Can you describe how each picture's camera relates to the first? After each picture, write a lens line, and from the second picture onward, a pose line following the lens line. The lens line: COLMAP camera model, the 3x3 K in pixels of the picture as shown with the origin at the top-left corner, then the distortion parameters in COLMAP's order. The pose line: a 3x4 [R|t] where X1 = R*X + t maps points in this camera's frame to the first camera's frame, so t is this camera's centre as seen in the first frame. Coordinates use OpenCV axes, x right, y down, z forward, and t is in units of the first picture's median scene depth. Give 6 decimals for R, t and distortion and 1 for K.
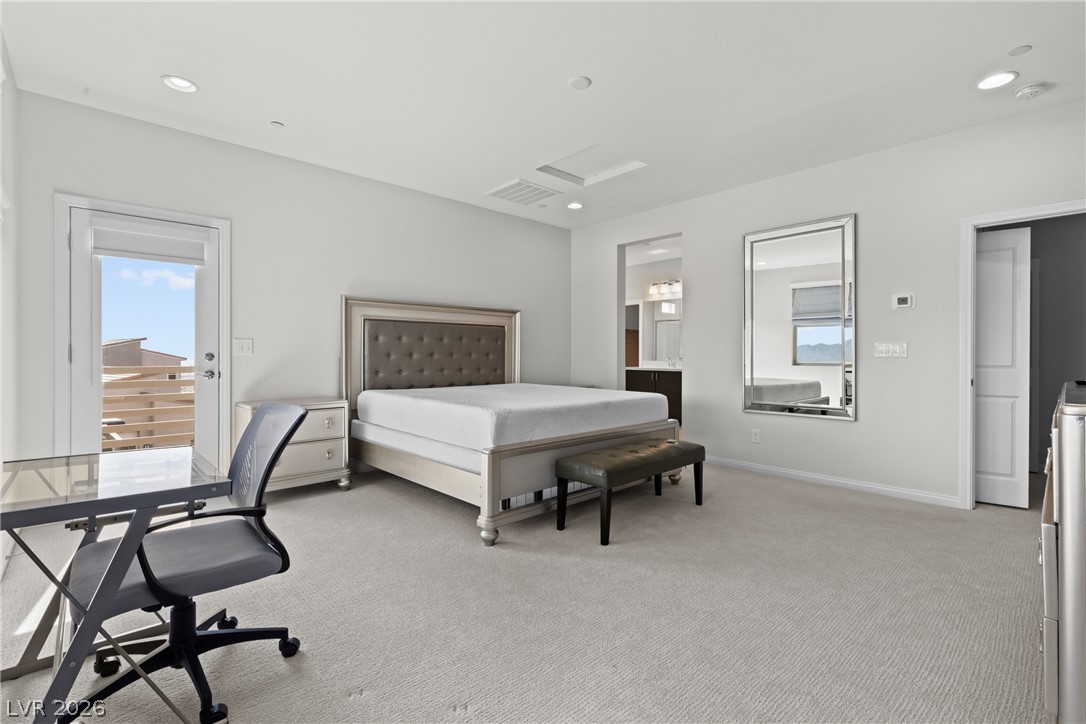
lens RADIAL K [[484.2, 0, 550.2], [0, 484.2, 356.8], [0, 0, 1]] dist [0.007892, -0.002088]
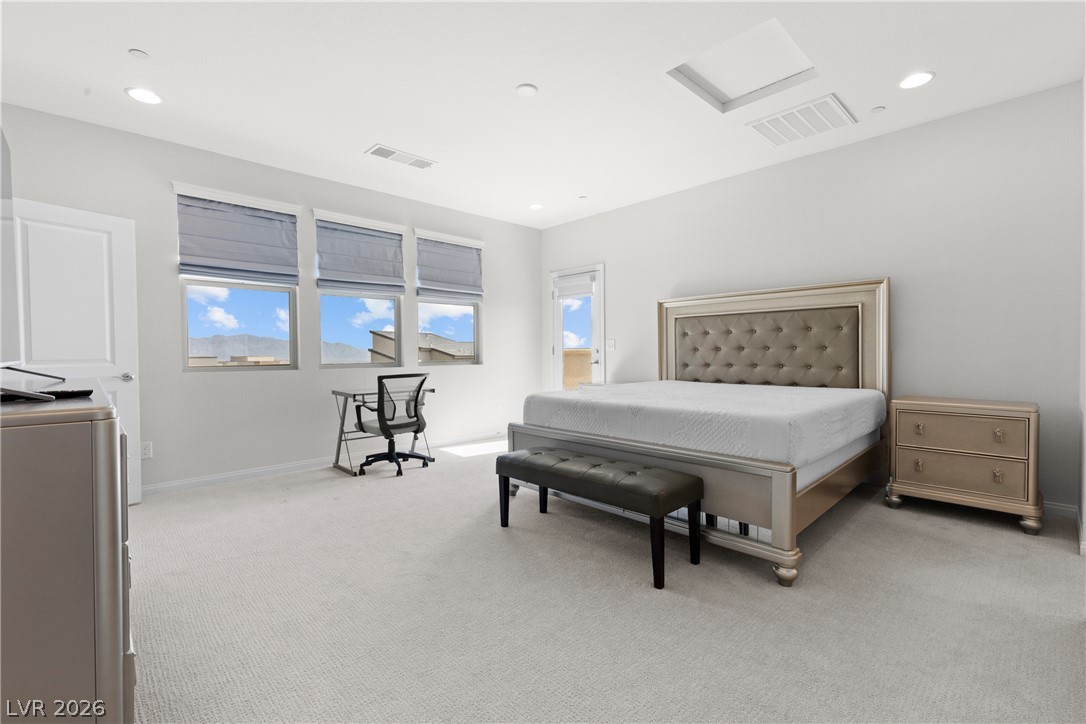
lens RADIAL K [[484.2, 0, 542.9], [0, 484.2, 359.1], [0, 0, 1]] dist [0.007892, -0.002088]
pose [[0.005825, 0.012838, -0.999901, 0.670182], [0.006814, 0.999894, 0.012878, 0.001505], [0.999960, -0.006889, 0.005737, 0.611644]]
